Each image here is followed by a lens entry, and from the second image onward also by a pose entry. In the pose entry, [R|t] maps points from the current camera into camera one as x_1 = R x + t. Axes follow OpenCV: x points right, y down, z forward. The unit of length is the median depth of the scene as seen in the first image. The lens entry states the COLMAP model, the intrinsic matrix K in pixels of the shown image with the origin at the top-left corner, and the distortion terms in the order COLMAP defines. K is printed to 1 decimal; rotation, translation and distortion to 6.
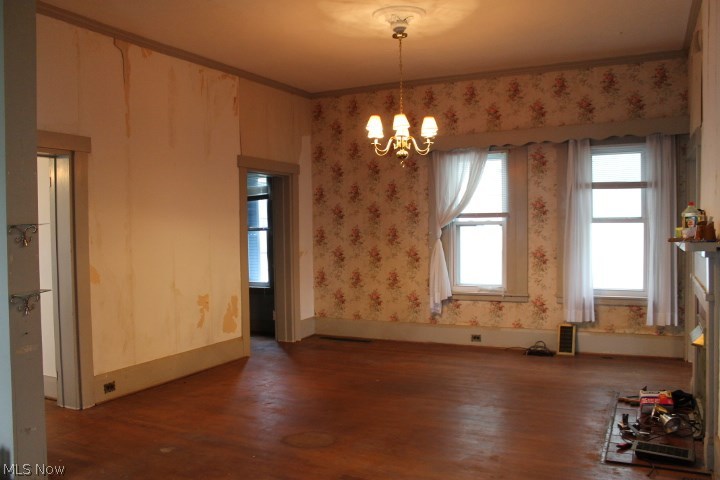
lens RADIAL K [[602.1, 0, 360.0], [0, 602.1, 240.0], [0, 0, 1]] dist [-0.168281, 0.165923]
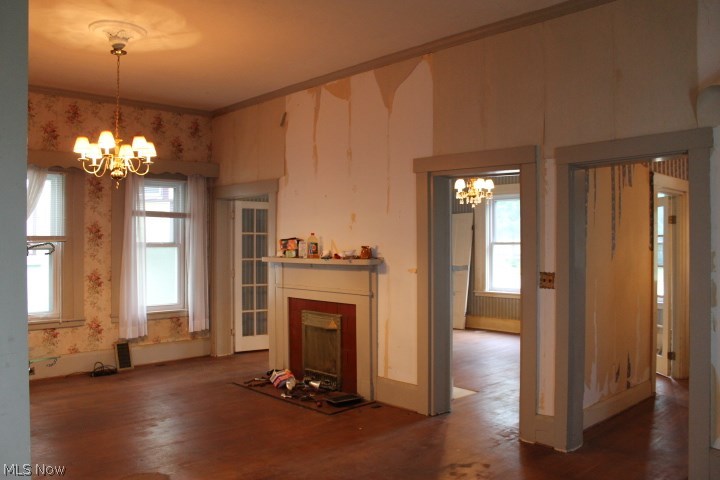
lens RADIAL K [[602.1, 0, 360.0], [0, 602.1, 240.0], [0, 0, 1]] dist [-0.168281, 0.165923]
pose [[0.345478, 0.018012, 0.938254, -0.494832], [0.025573, 0.999264, -0.028600, 0.000300], [-0.938078, 0.033875, 0.344763, 0.221526]]
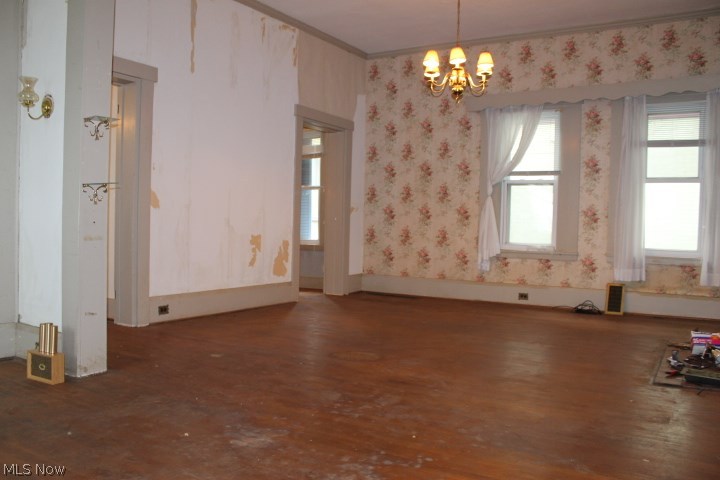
lens RADIAL K [[602.1, 0, 360.0], [0, 602.1, 240.0], [0, 0, 1]] dist [-0.168281, 0.165923]
pose [[0.996170, 0.040813, -0.077324, -0.004604], [-0.040884, 0.999164, 0.000661, 0.085392], [0.077287, 0.002503, 0.997006, -0.013830]]
